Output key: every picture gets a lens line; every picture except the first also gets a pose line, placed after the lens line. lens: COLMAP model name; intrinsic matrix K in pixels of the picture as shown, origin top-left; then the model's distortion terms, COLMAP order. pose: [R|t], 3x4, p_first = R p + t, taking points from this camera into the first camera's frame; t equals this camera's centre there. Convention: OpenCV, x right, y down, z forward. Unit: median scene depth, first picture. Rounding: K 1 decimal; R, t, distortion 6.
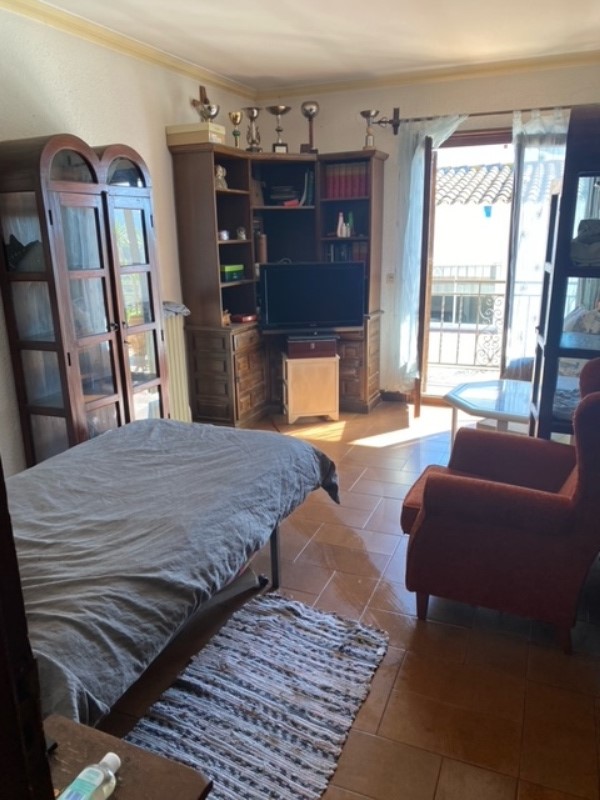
lens RADIAL K [[610.4, 0, 304.8], [0, 610.4, 400.9], [0, 0, 1]] dist [0.008367, -0.005108]
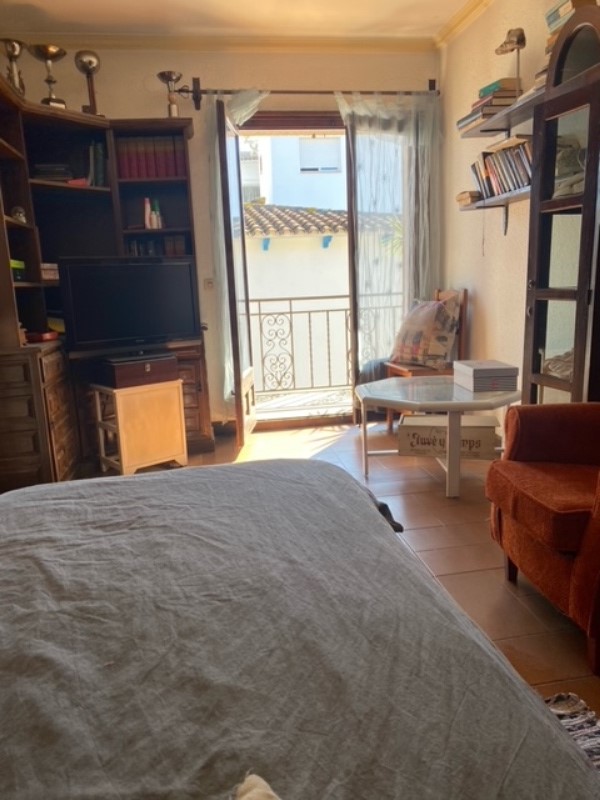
lens RADIAL K [[610.4, 0, 297.1], [0, 610.4, 401.1], [0, 0, 1]] dist [0.008367, -0.005108]
pose [[0.845469, -0.118864, 0.520629, -0.217936], [0.172316, 0.983489, -0.055292, 0.020573], [-0.505460, 0.136460, 0.851991, 0.286405]]
